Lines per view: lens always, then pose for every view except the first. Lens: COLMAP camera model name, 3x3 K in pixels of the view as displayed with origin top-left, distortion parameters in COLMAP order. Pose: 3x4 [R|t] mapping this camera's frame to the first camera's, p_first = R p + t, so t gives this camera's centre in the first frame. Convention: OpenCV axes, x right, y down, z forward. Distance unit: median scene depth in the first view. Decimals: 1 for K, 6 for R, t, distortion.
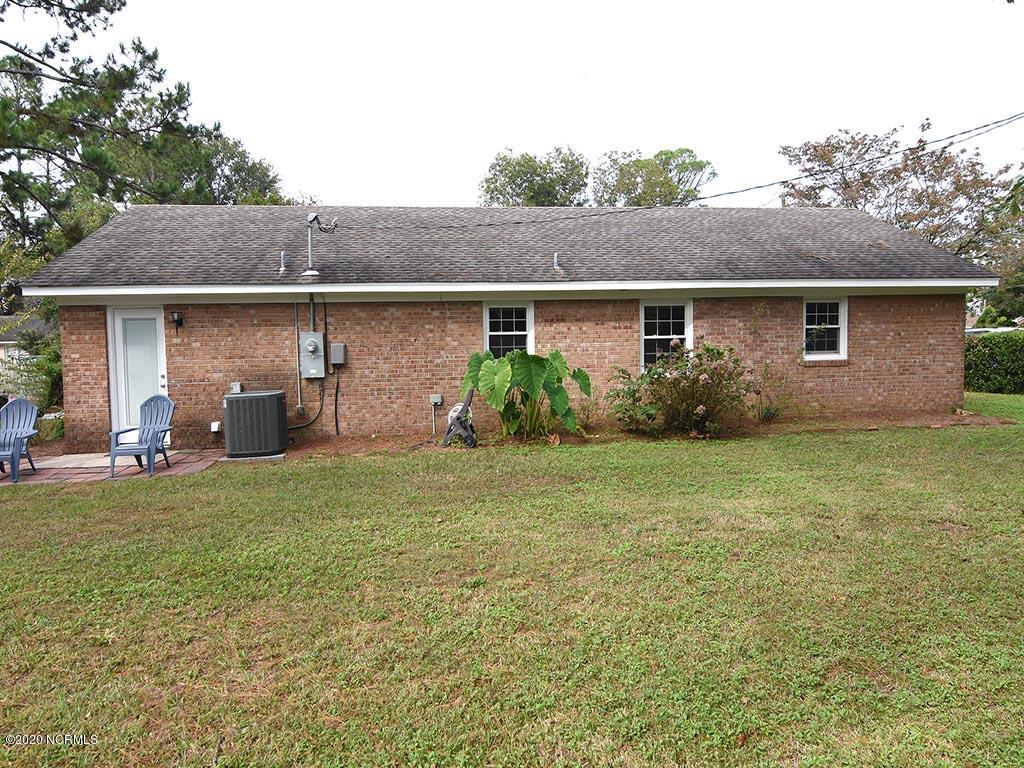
lens RADIAL K [[762.2, 0, 512.0], [0, 762.2, 384.0], [0, 0, 1]] dist [-0.004216, -0.006020]
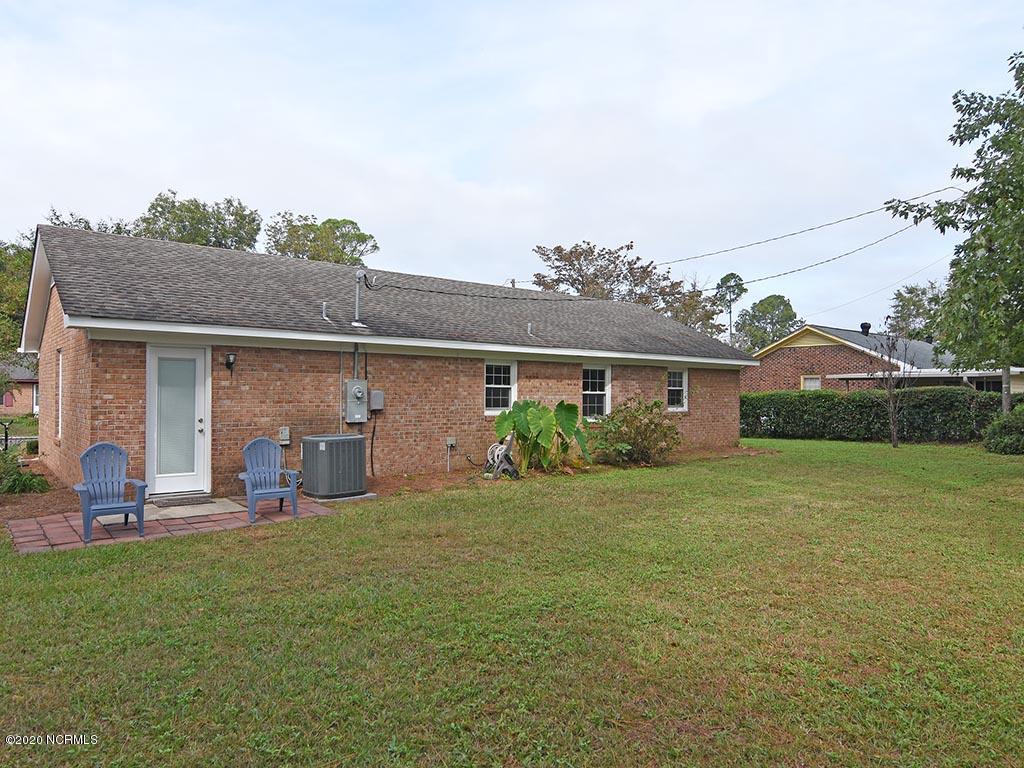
lens RADIAL K [[704.0, 0, 574.4], [0, 704.0, 384.8], [0, 0, 1]] dist [0.005353, 0.001085]
pose [[0.825017, 0.032181, 0.564190, -0.534147], [0.009868, 0.997405, -0.071321, 0.012035], [-0.565021, 0.064409, 0.822559, 0.014387]]
